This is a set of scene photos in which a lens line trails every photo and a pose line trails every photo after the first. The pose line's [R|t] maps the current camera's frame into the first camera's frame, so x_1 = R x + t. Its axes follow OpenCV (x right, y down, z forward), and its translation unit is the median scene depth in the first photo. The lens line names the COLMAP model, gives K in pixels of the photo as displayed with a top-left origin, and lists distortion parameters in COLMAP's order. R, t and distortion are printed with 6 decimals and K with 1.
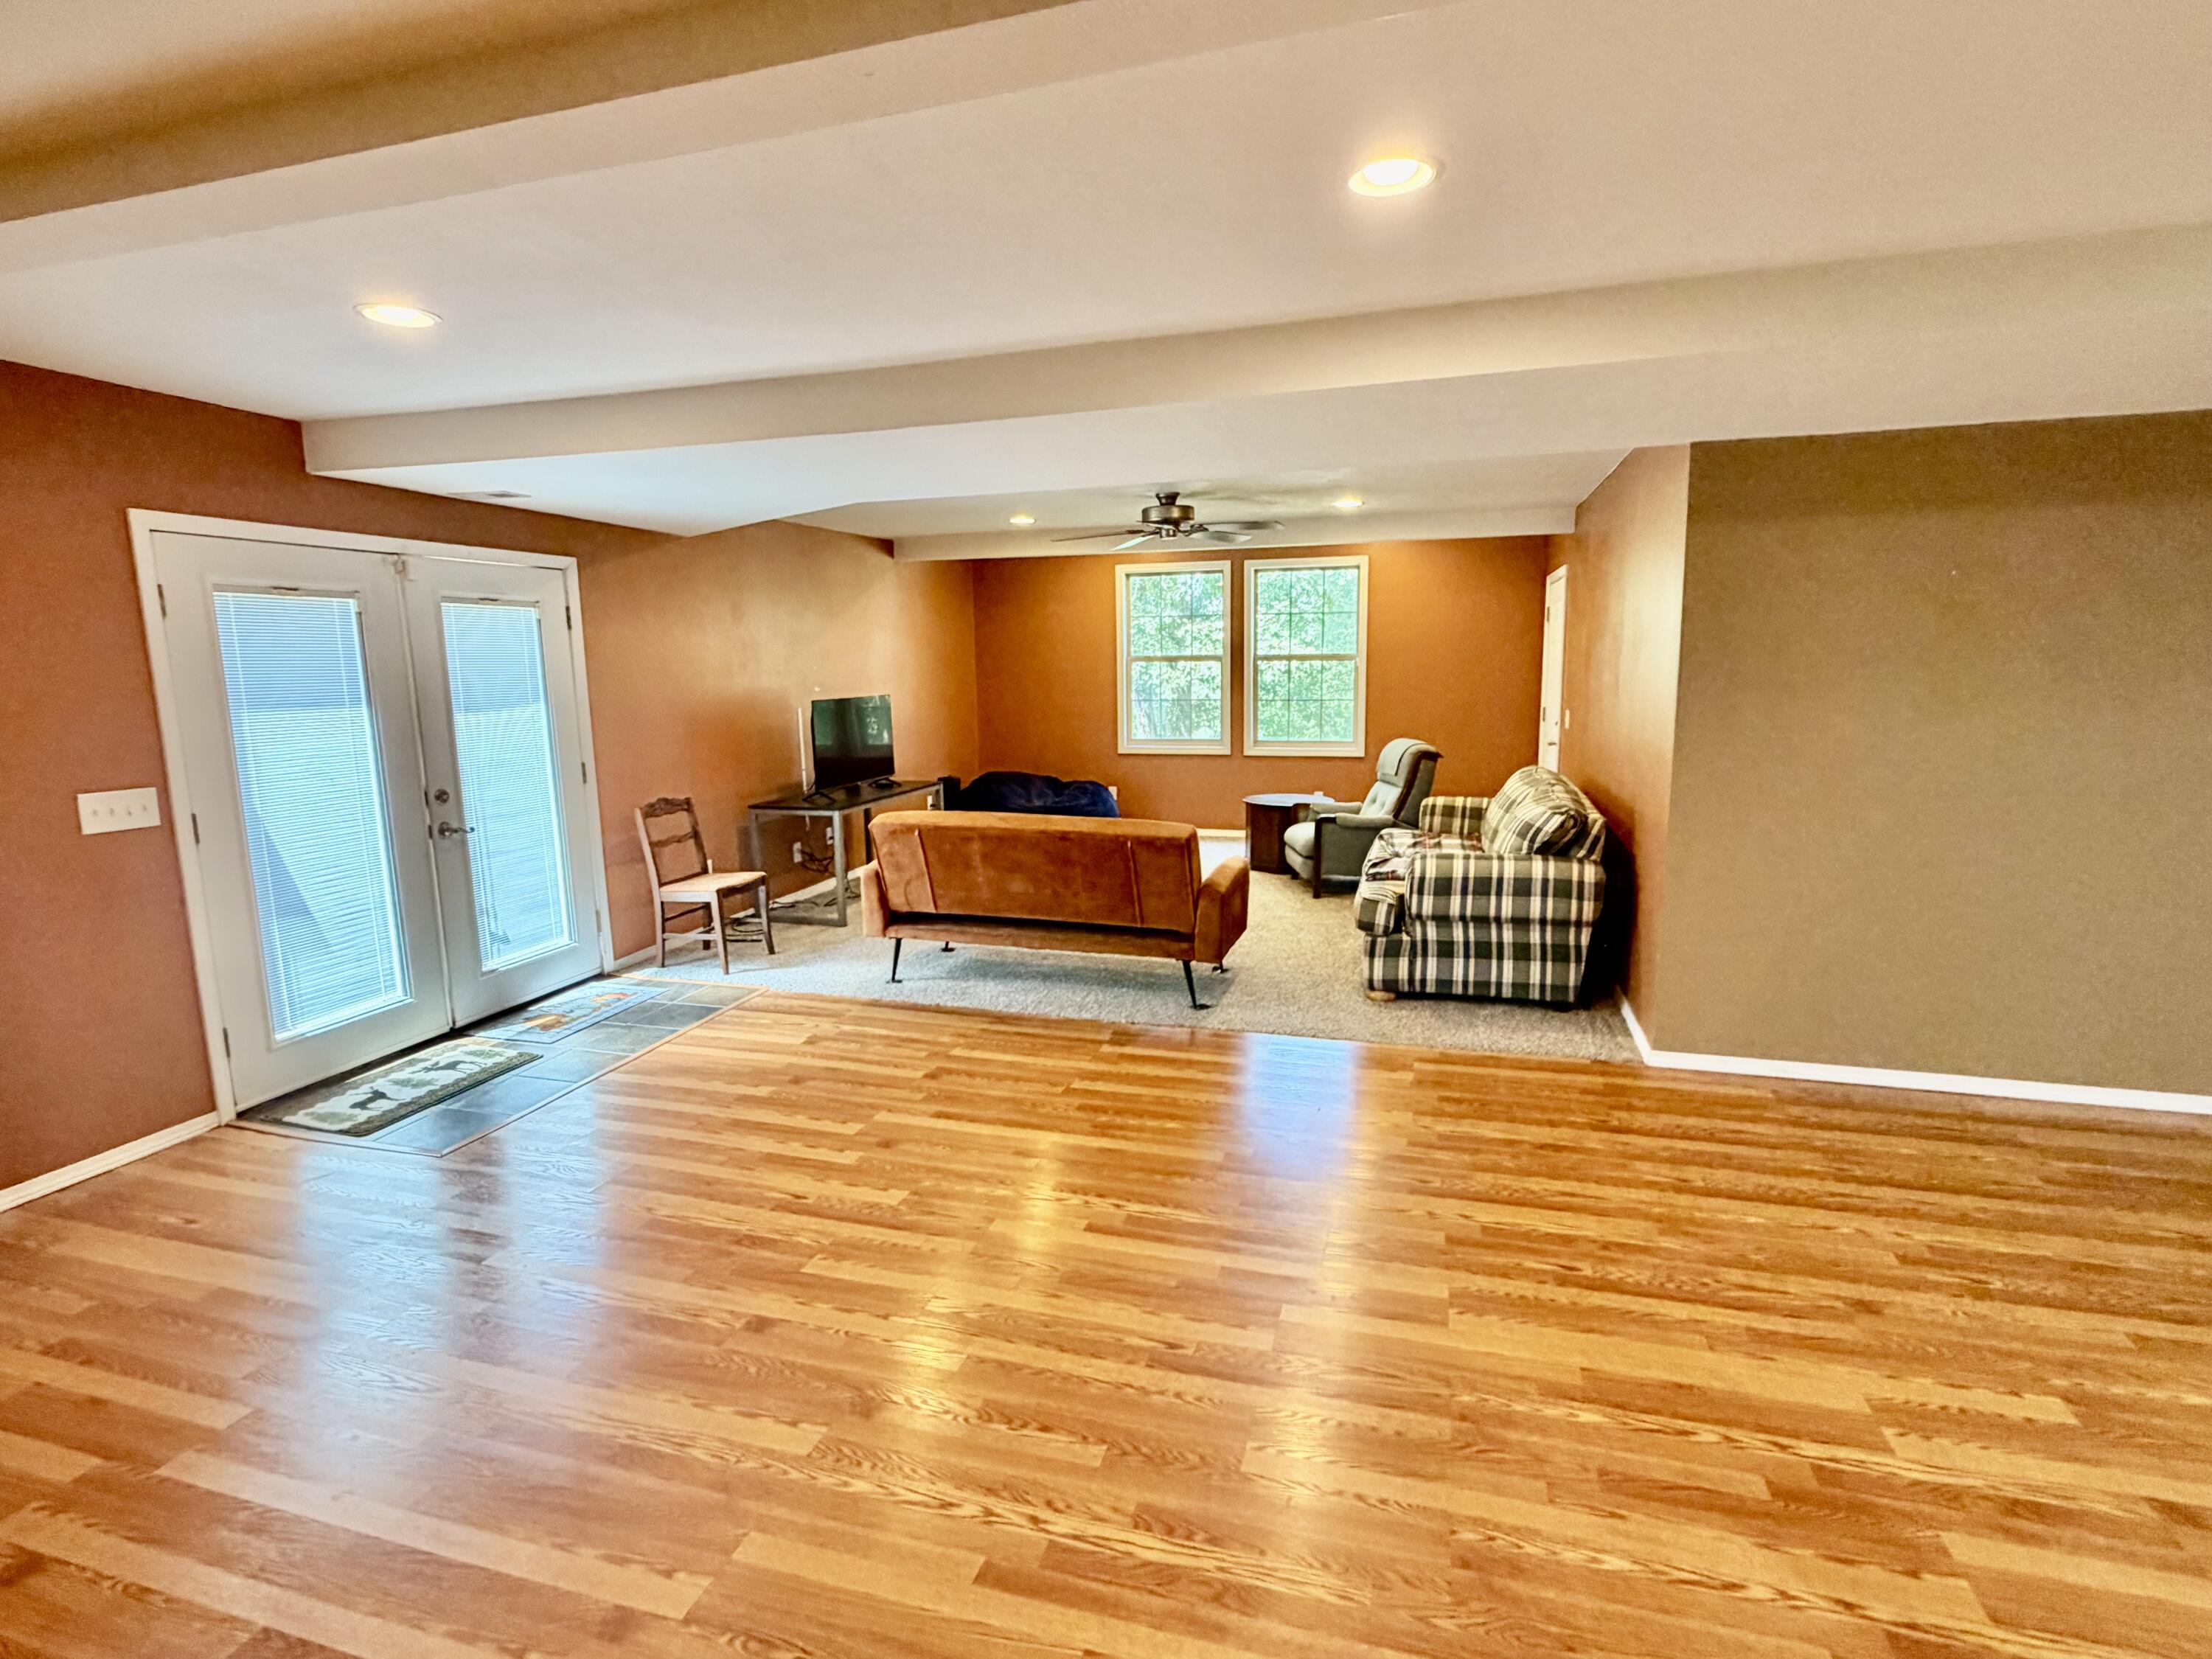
lens RADIAL K [[1100.0, 0, 1106.0], [0, 1100.0, 829.5], [0, 0, 1]] dist [-0.000027, -0.000939]
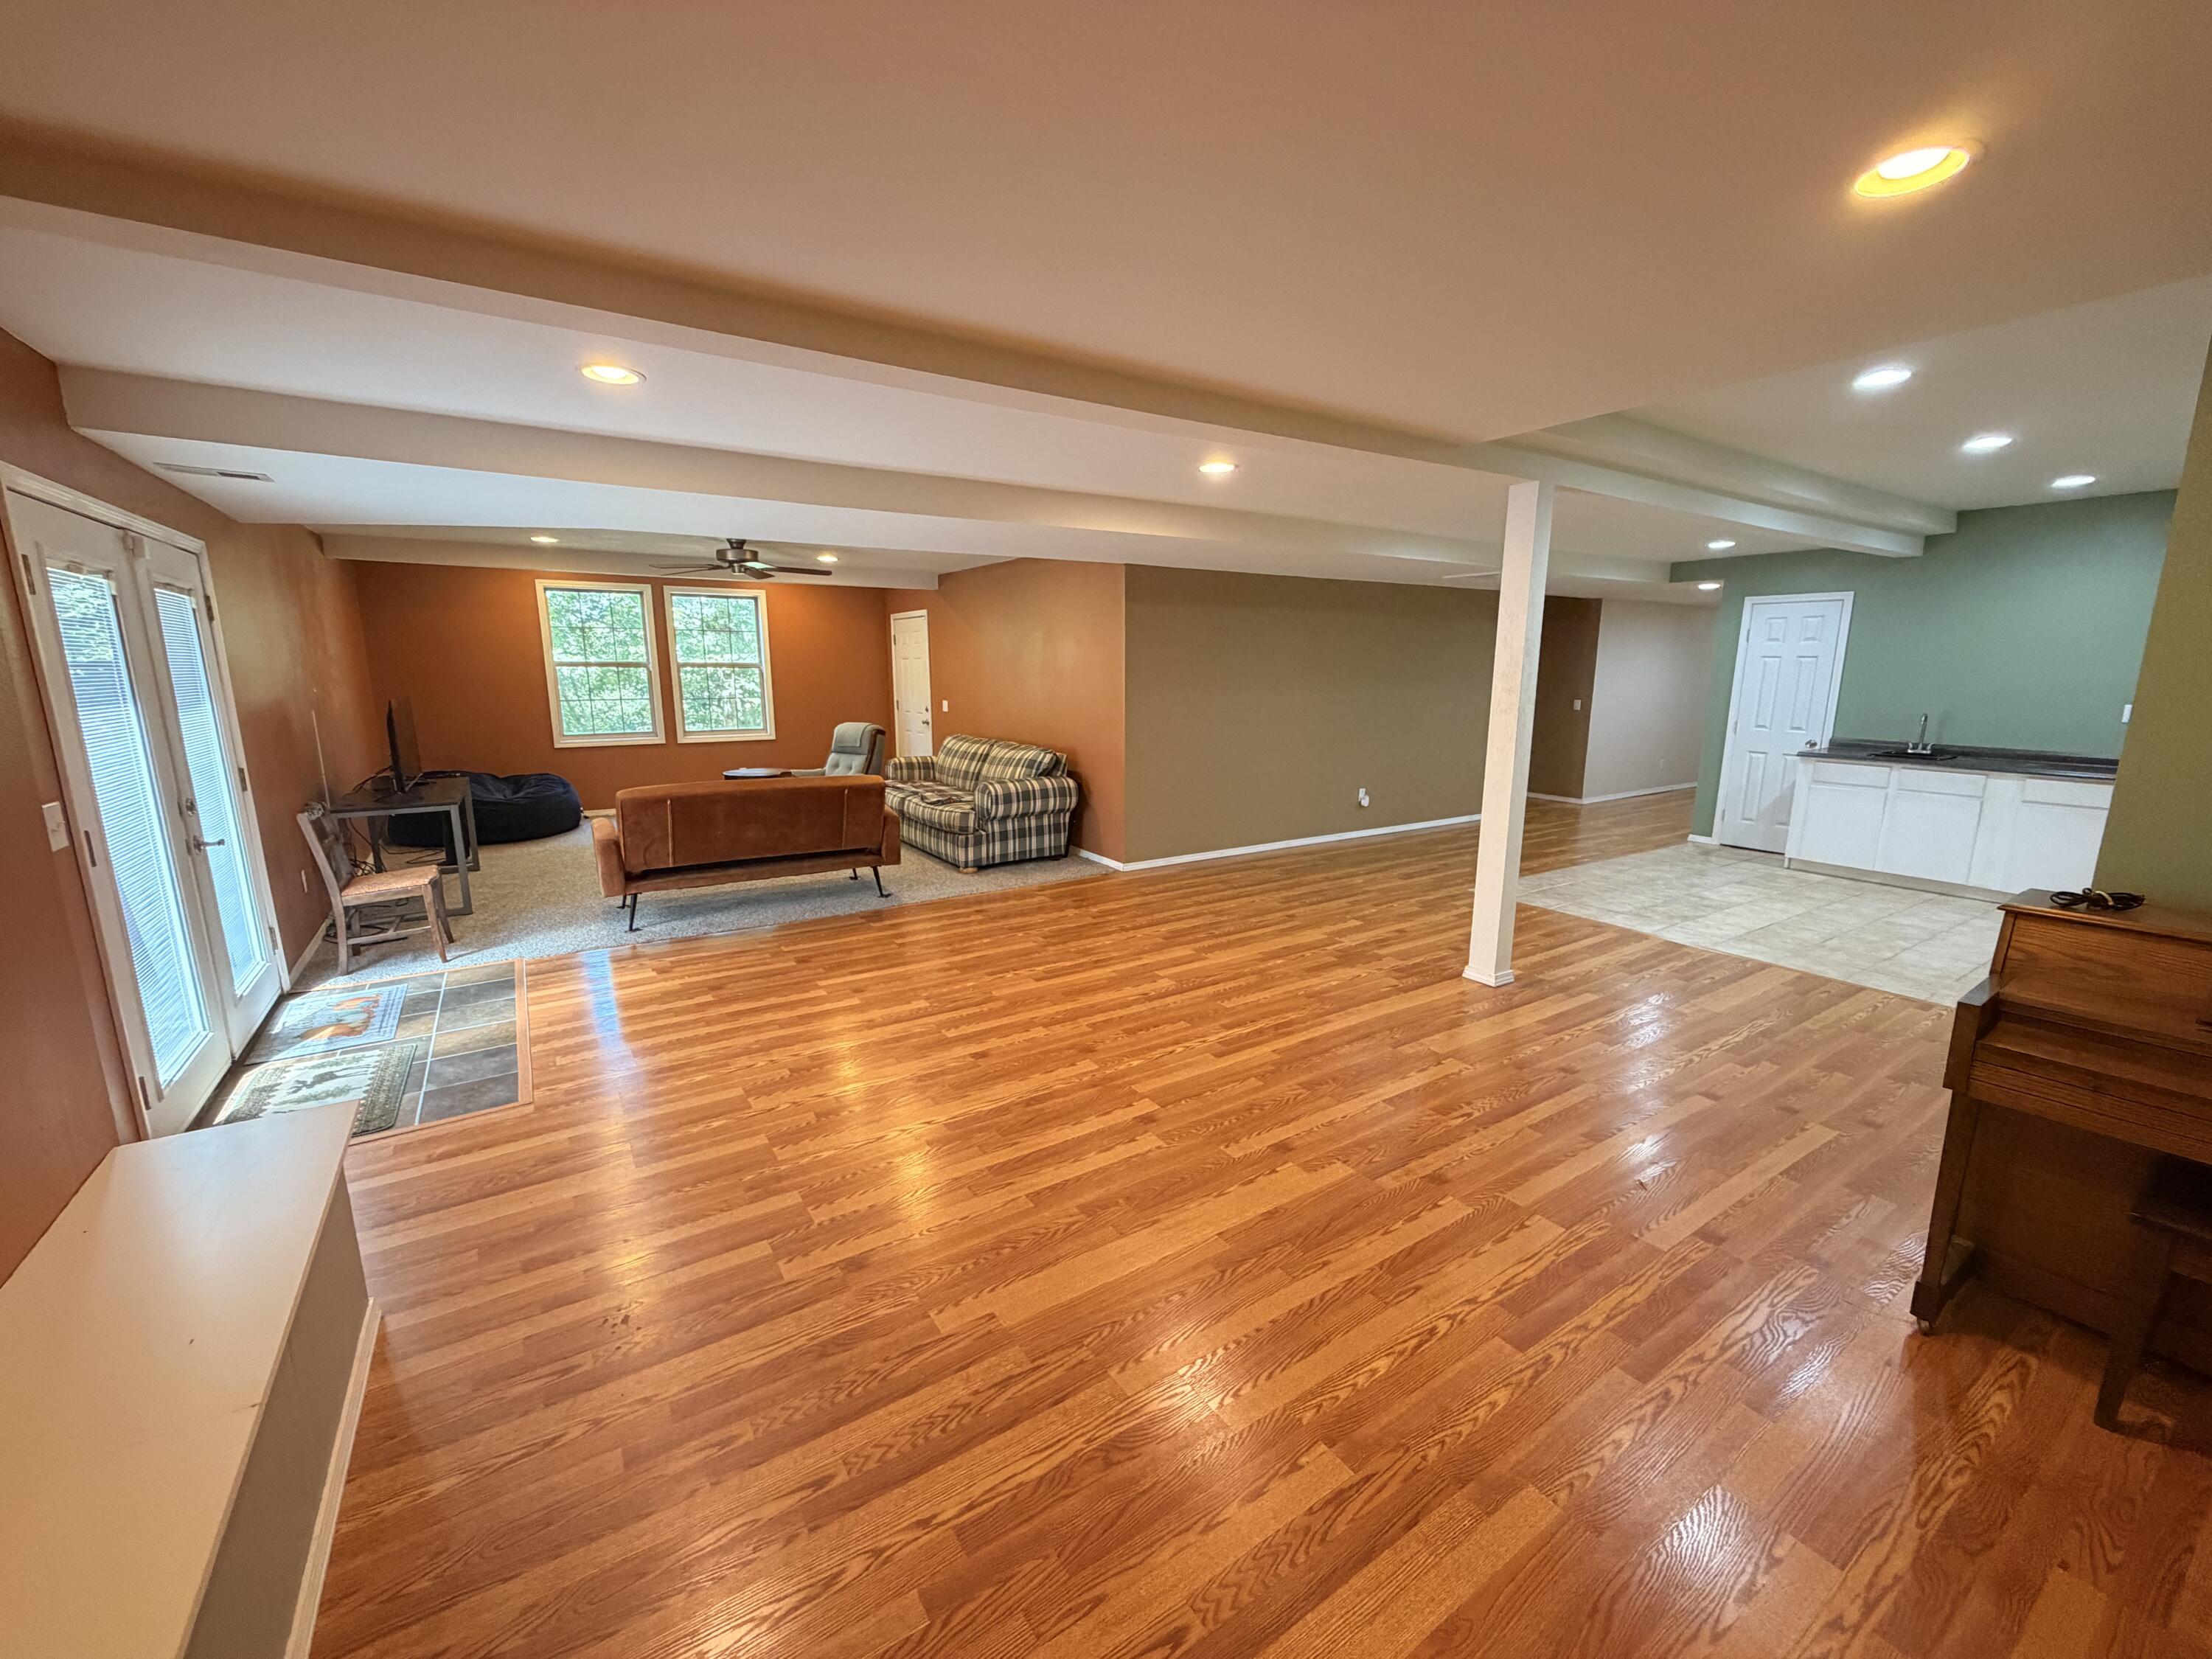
lens RADIAL K [[878.8, 0, 1106.0], [0, 878.8, 829.5], [0, 0, 1]] dist [0.000237, -0.000108]
pose [[0.642952, -0.125239, 0.755597, -0.672117], [0.106418, 0.991579, 0.073799, 0.014794], [-0.758477, 0.032960, 0.650866, -0.023697]]
